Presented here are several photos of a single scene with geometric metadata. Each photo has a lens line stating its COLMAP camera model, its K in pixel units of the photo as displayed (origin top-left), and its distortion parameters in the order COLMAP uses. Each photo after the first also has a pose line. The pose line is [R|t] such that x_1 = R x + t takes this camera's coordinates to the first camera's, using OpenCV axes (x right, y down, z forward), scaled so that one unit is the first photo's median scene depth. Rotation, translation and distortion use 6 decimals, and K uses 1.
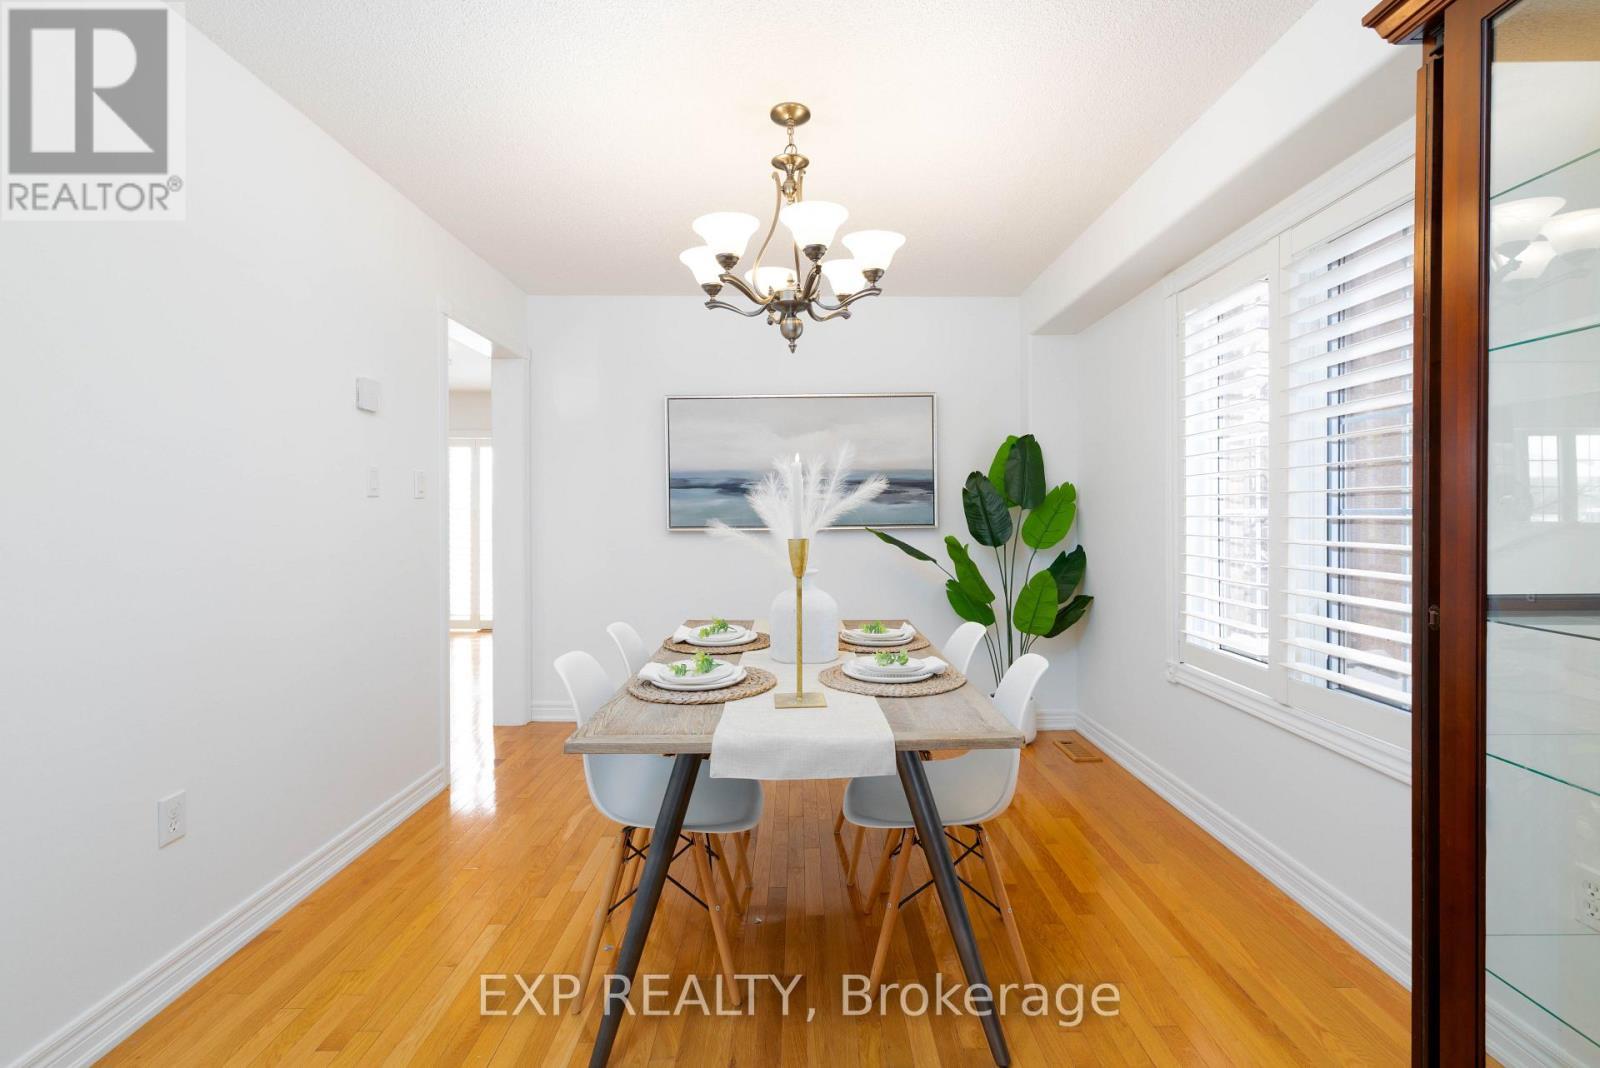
lens RADIAL K [[663.2, 0, 800.8], [0, 663.2, 518.7], [0, 0, 1]] dist [0.000125, 0.000146]
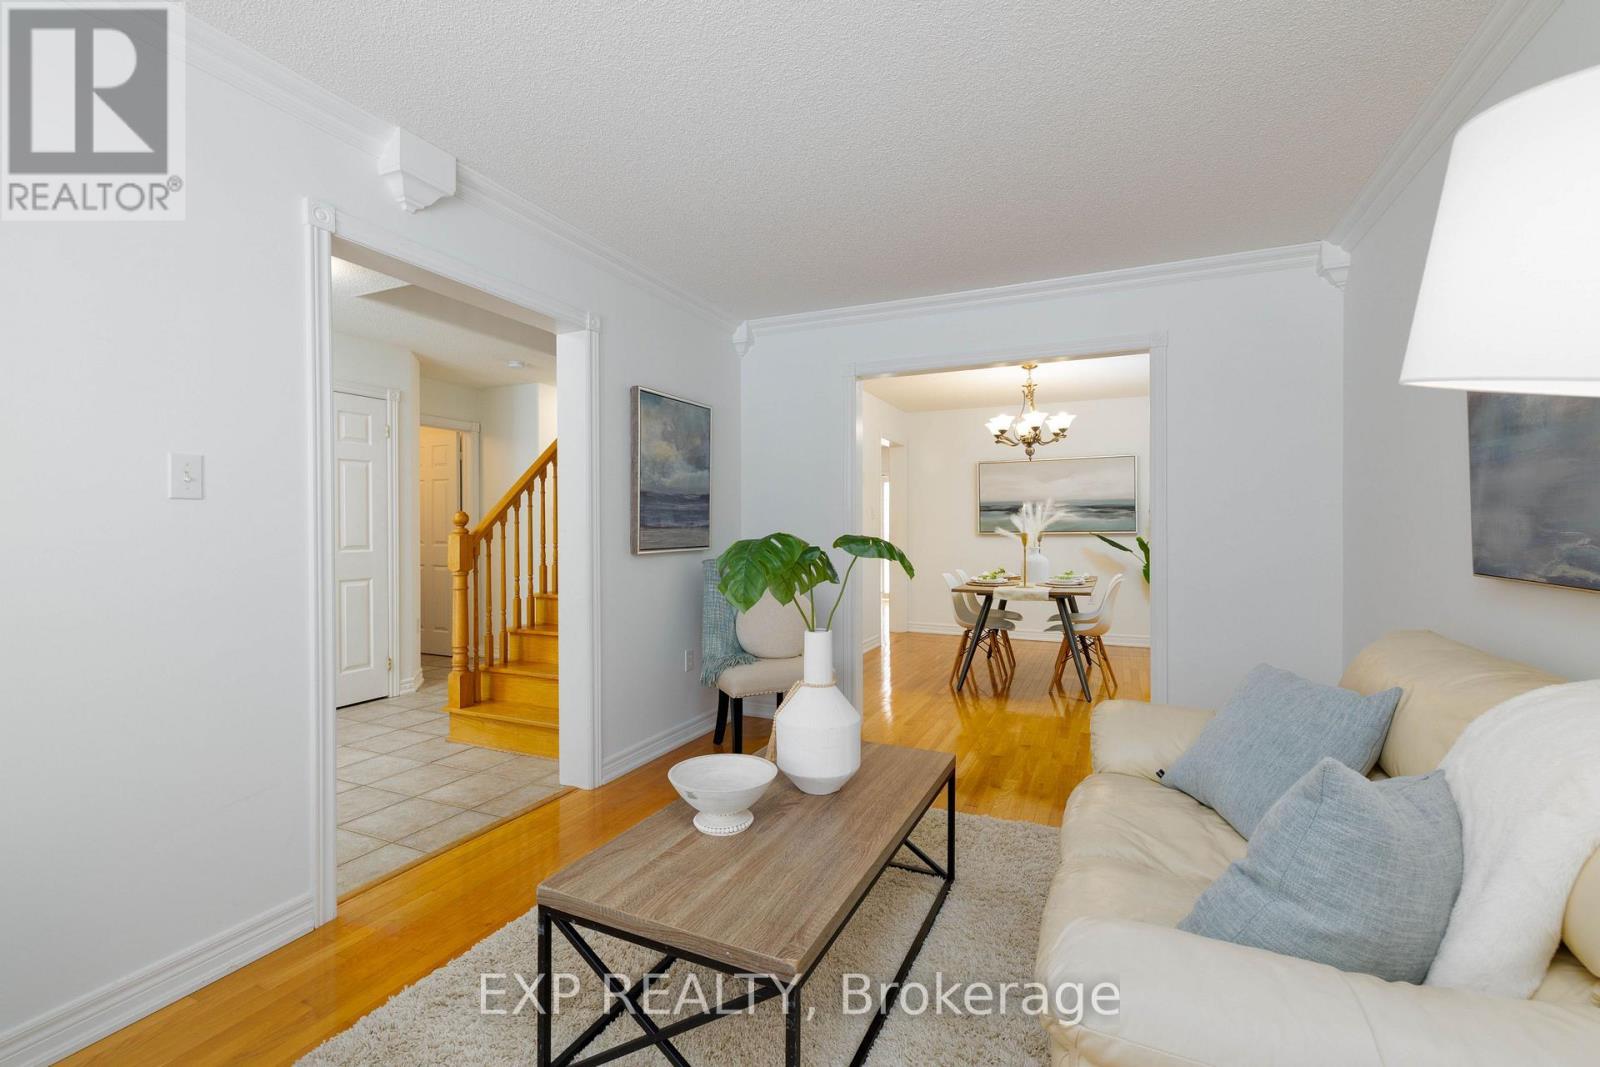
lens RADIAL K [[699.7, 0, 799.4], [0, 699.7, 529.3], [0, 0, 1]] dist [0.002168, 0.001186]
pose [[0.902725, 0.001505, -0.430215, 0.233367], [-0.001238, 0.999999, 0.000900, 0.005433], [0.430216, -0.000280, 0.902726, -1.218139]]
